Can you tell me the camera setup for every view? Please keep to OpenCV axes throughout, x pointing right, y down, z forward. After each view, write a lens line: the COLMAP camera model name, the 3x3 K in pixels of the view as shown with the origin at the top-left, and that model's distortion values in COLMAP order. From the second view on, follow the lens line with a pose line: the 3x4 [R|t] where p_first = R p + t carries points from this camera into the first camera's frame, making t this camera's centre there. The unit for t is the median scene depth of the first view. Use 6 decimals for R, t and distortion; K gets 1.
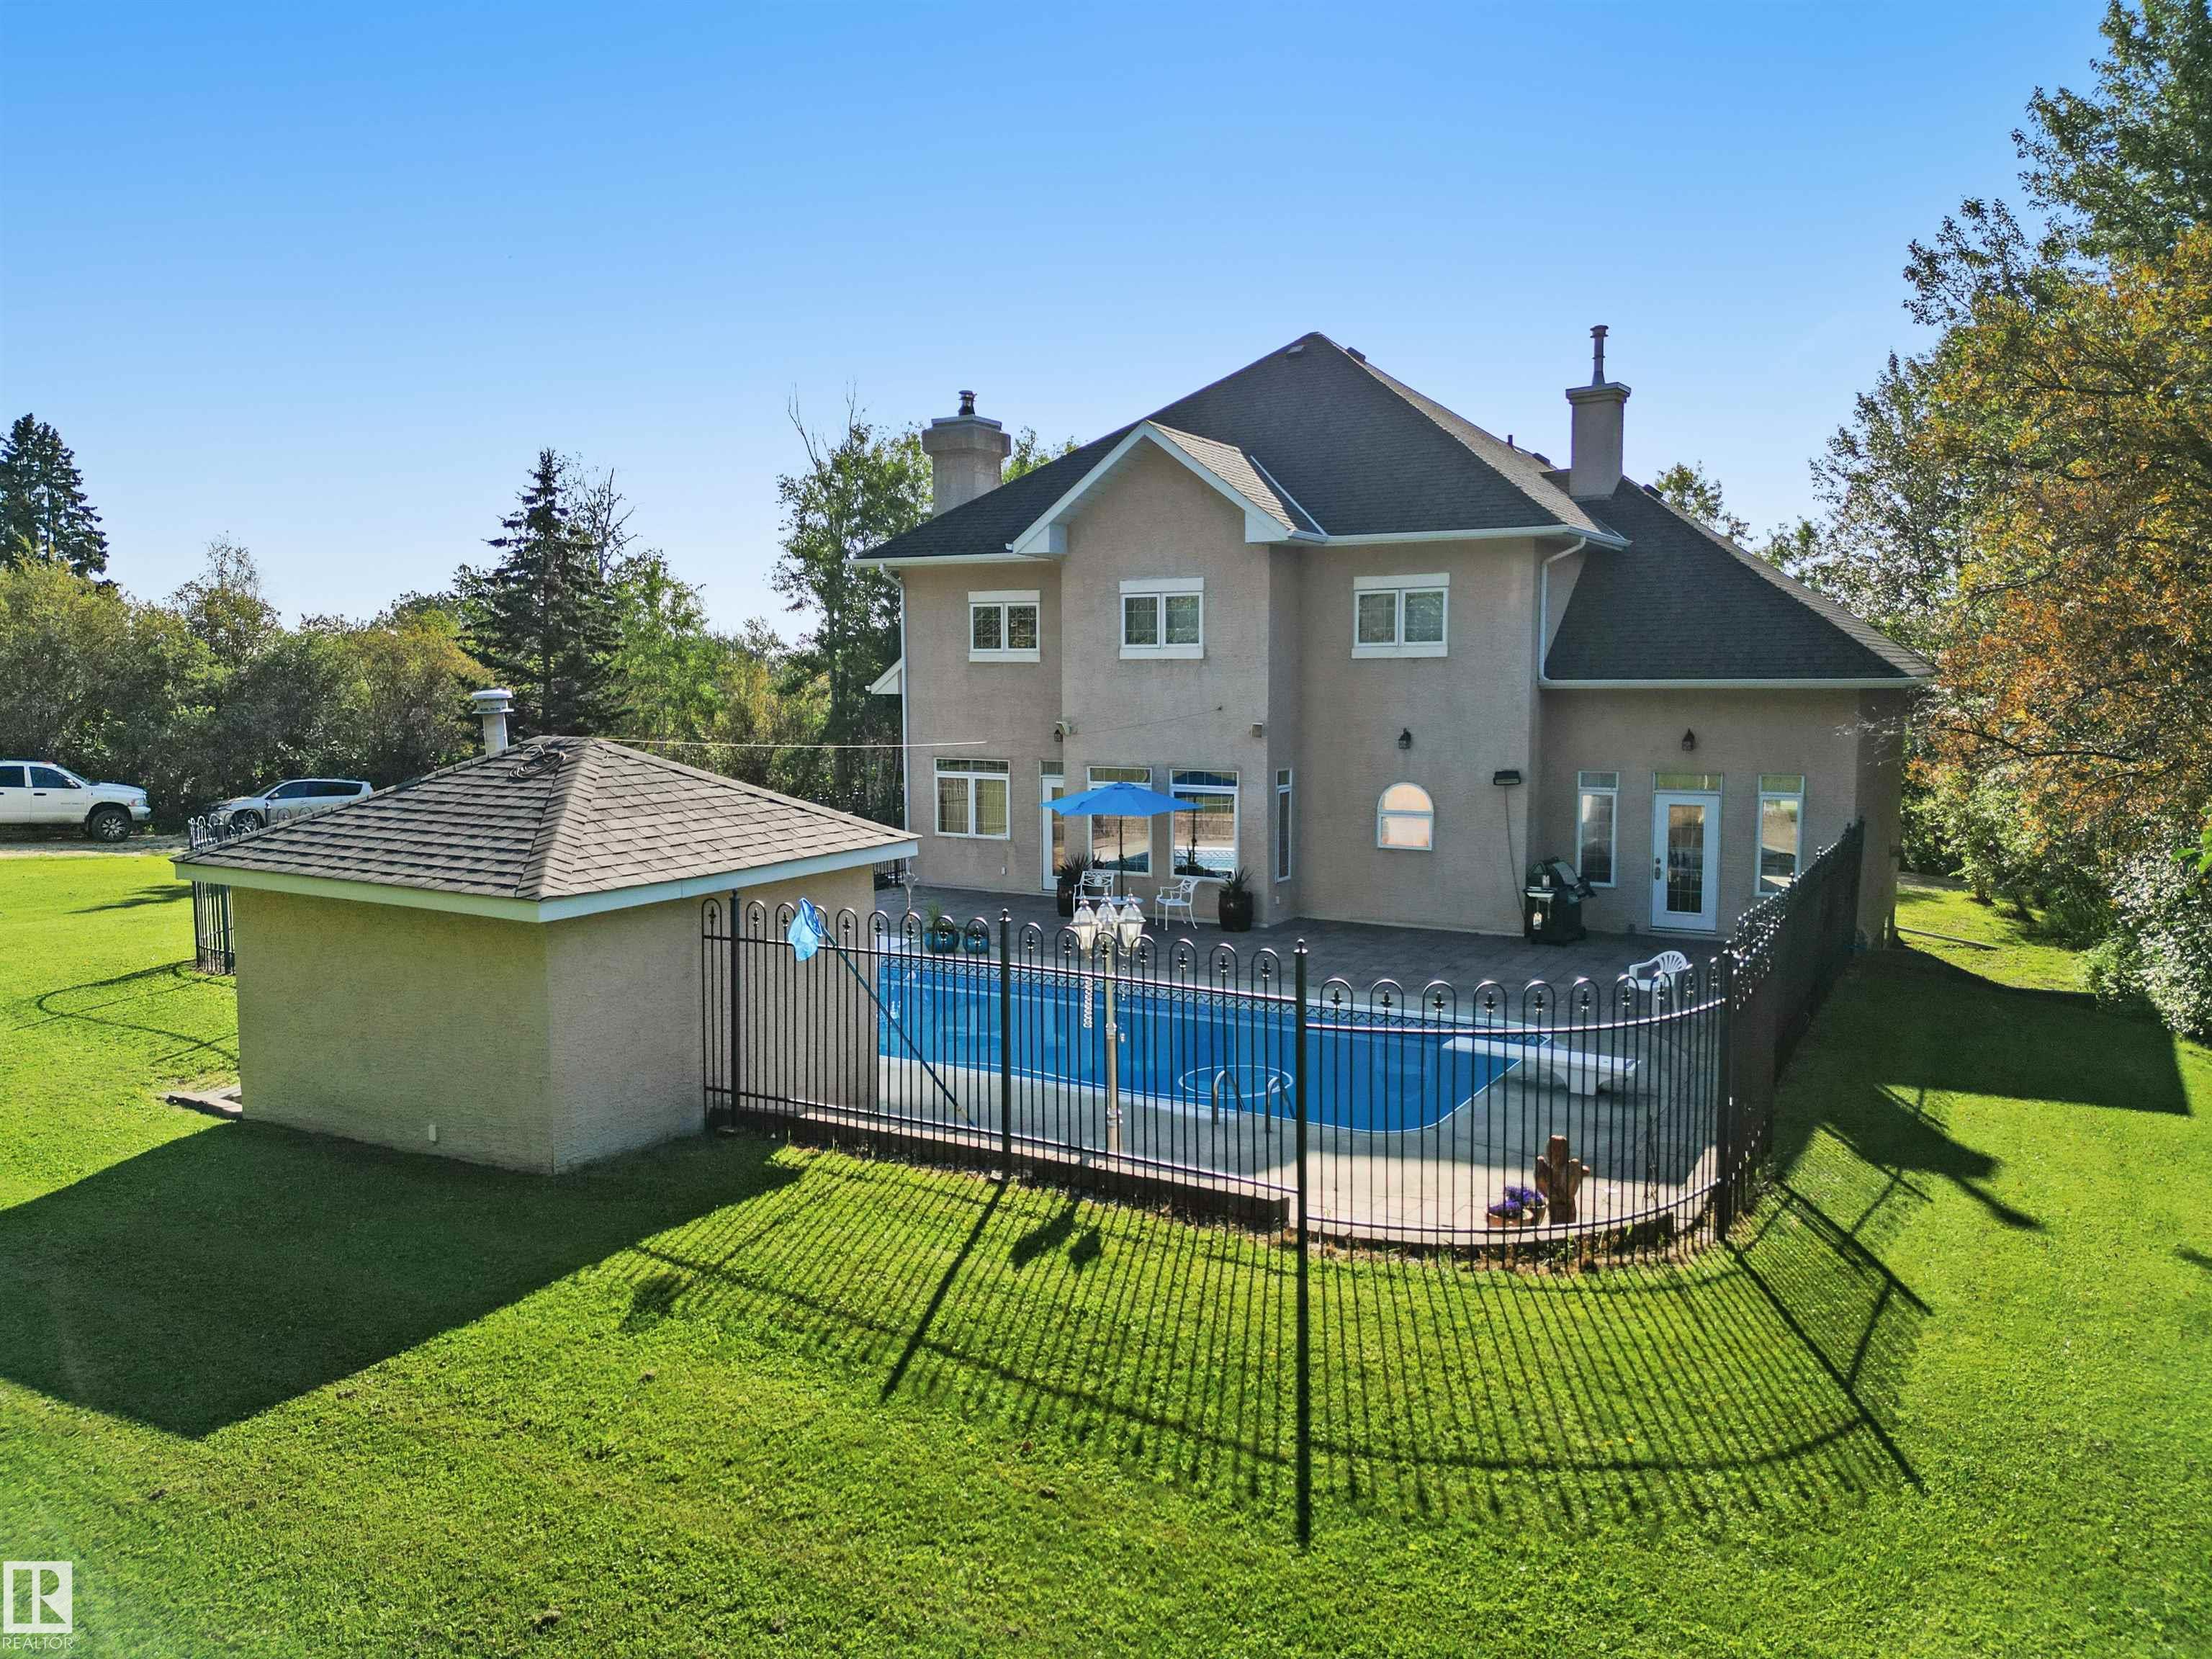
lens RADIAL K [[1542.6, 0, 1099.1], [0, 1542.6, 782.3], [0, 0, 1]] dist [0.099303, -0.111780]
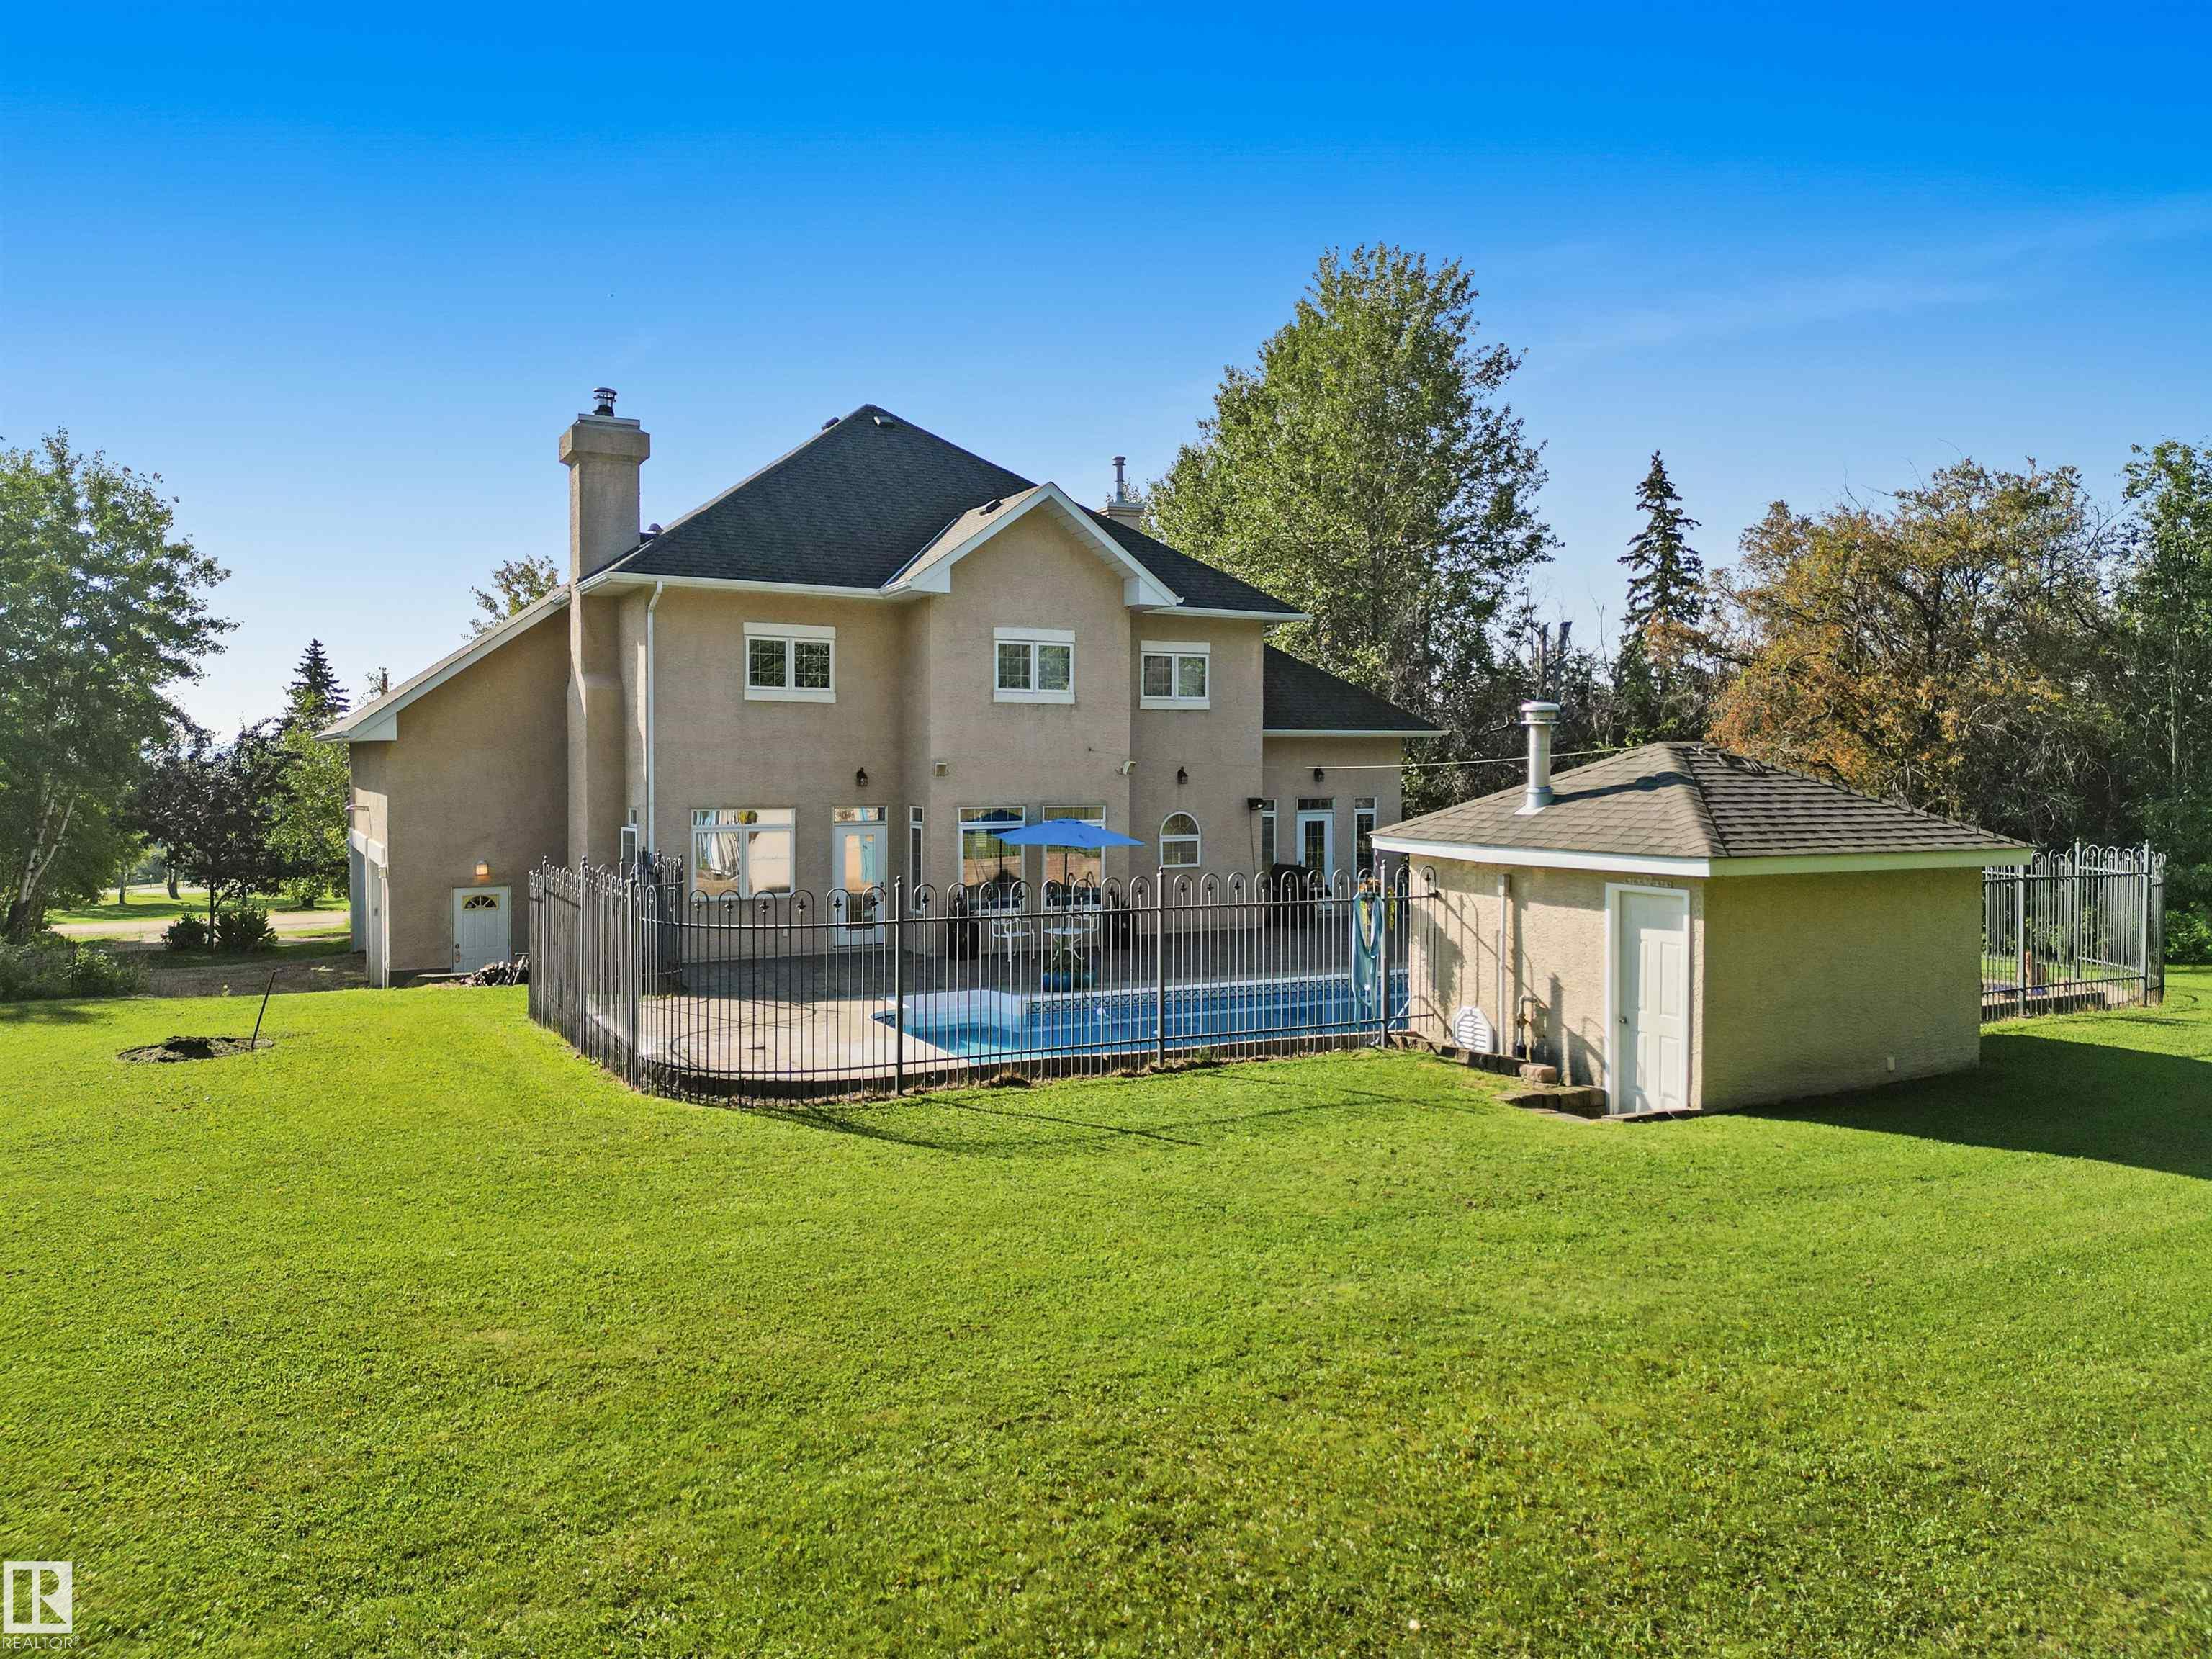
lens RADIAL K [[1542.6, 0, 1099.1], [0, 1542.6, 782.3], [0, 0, 1]] dist [0.099303, -0.111780]
pose [[0.531555, -0.007450, 0.846991, -0.848742], [0.056644, 0.998035, -0.026770, 0.005574], [-0.845128, 0.062207, 0.530933, 0.407447]]
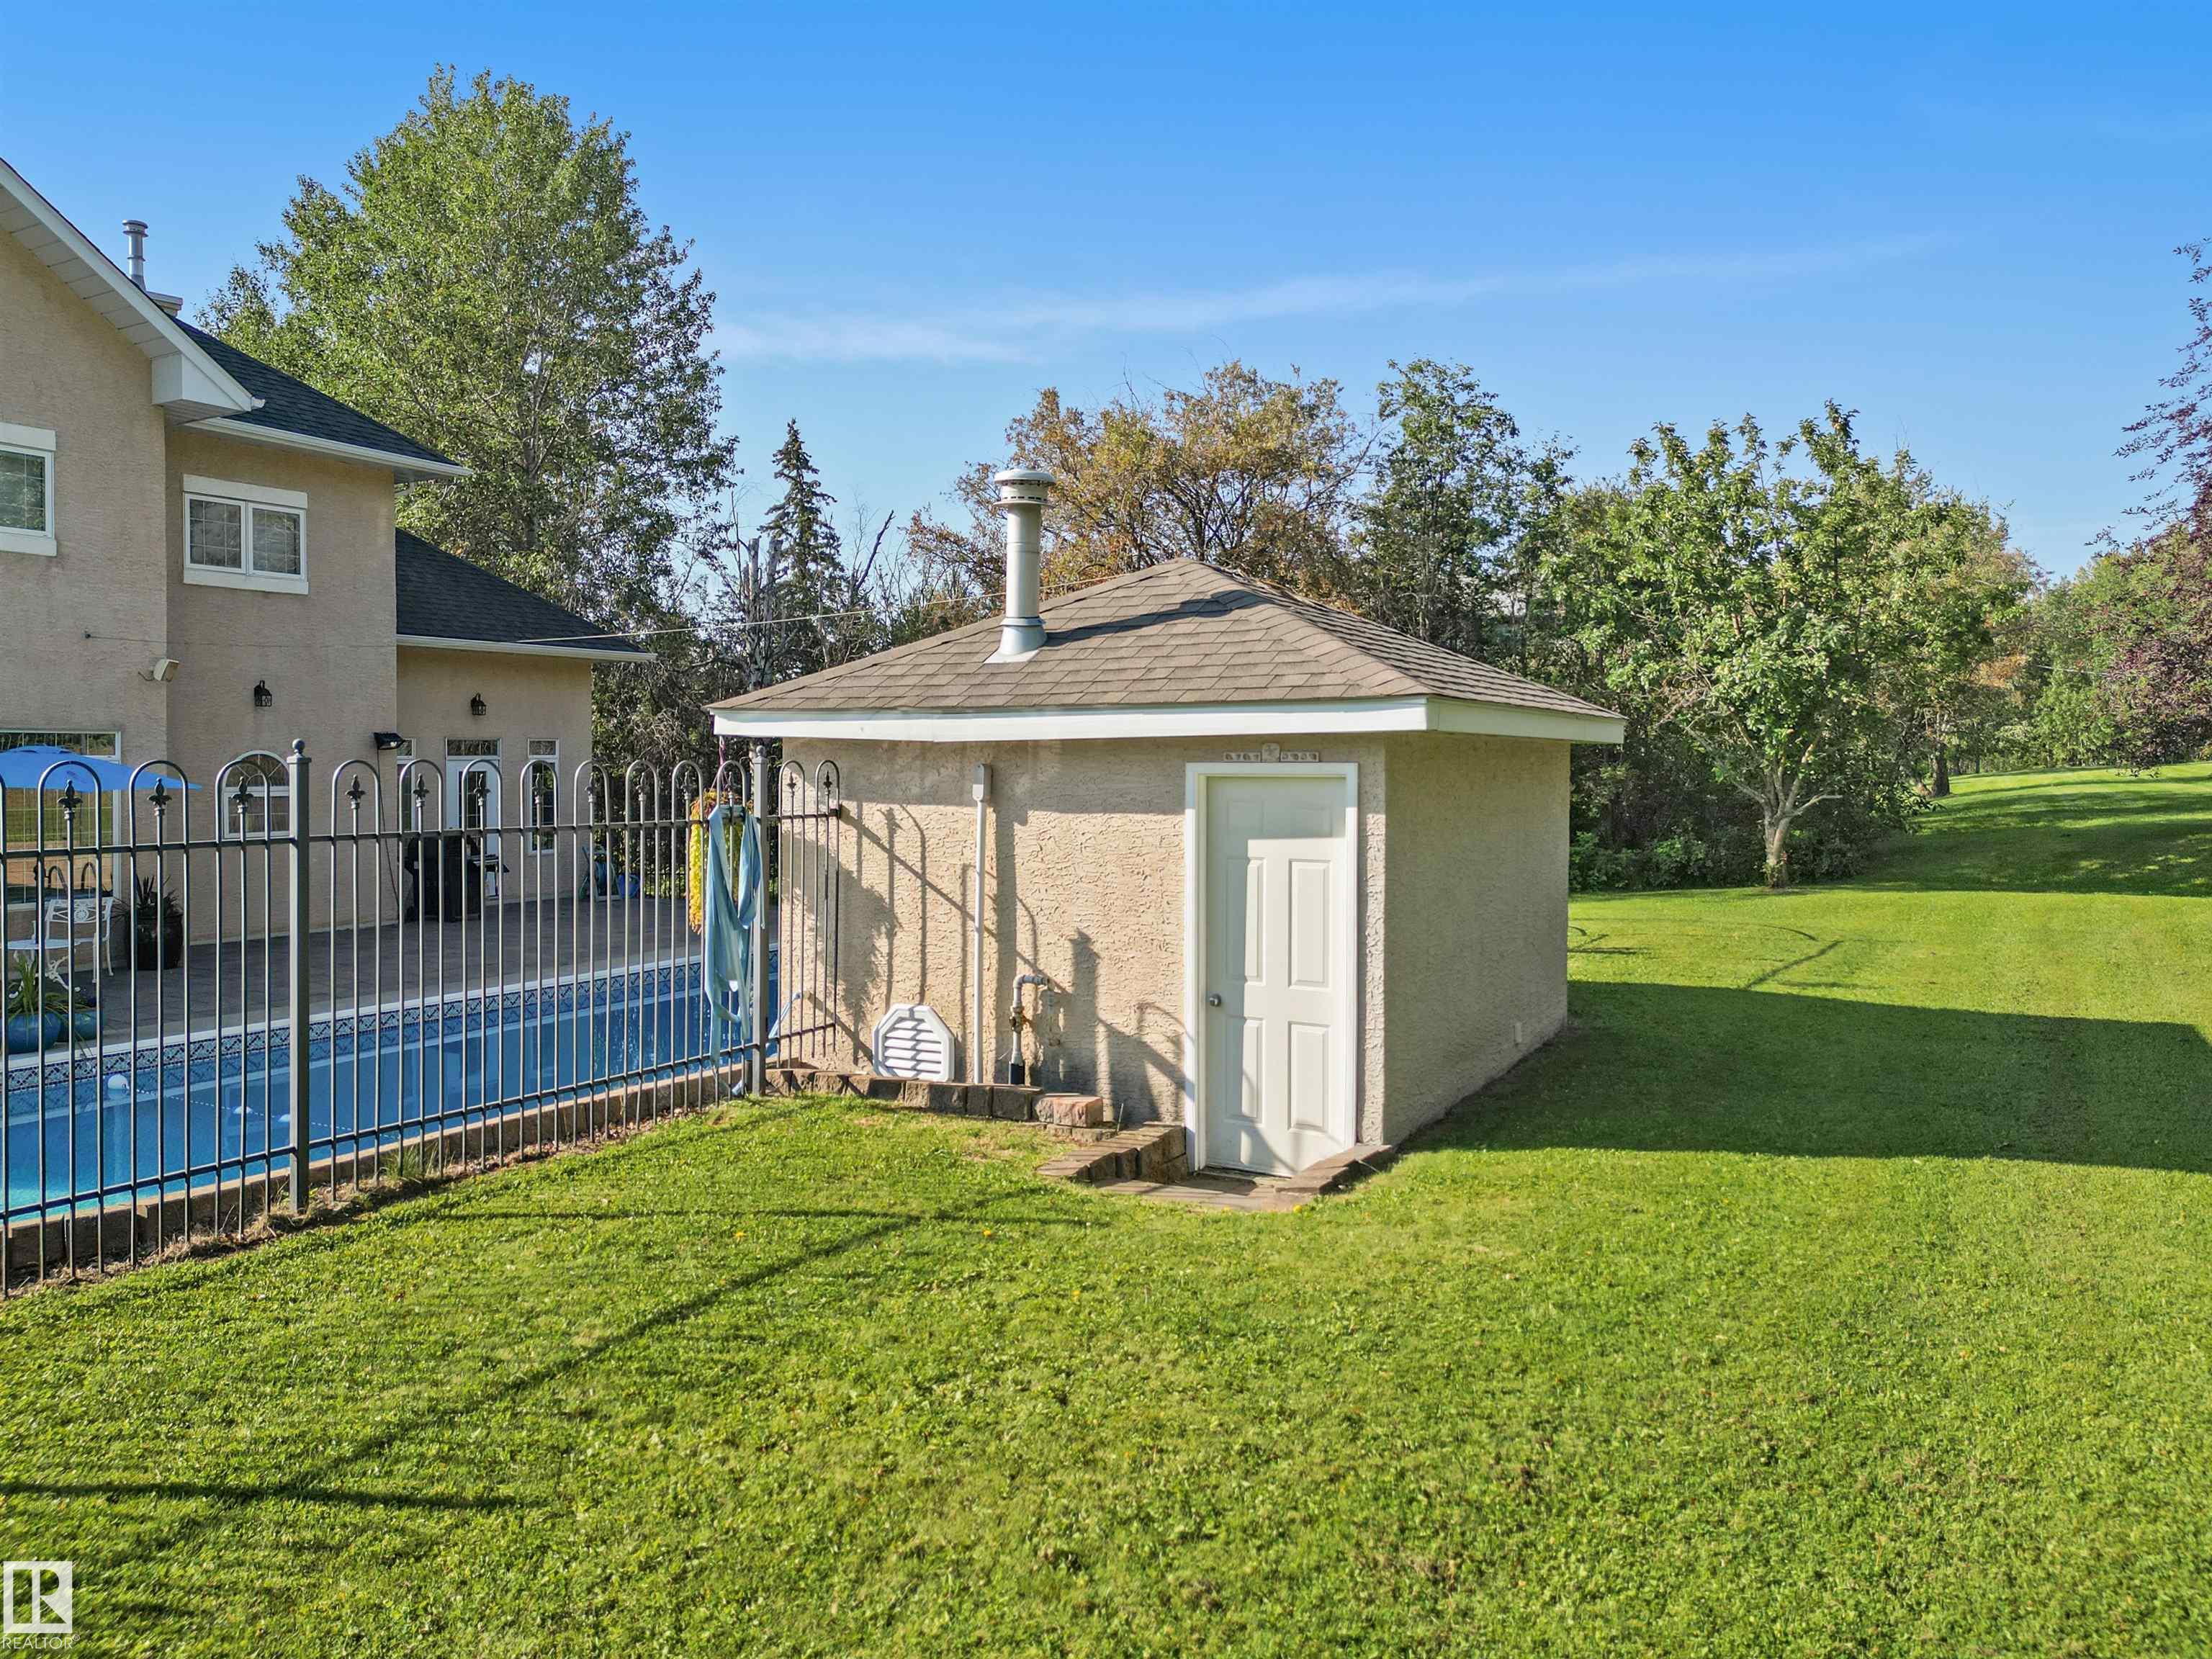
lens RADIAL K [[1542.6, 0, 1099.1], [0, 1542.6, 782.3], [0, 0, 1]] dist [0.099303, -0.111780]
pose [[-0.004125, -0.011316, 0.999927, -0.588486], [0.070866, 0.997419, 0.011580, 0.036554], [-0.997477, 0.070909, -0.003313, 0.576361]]
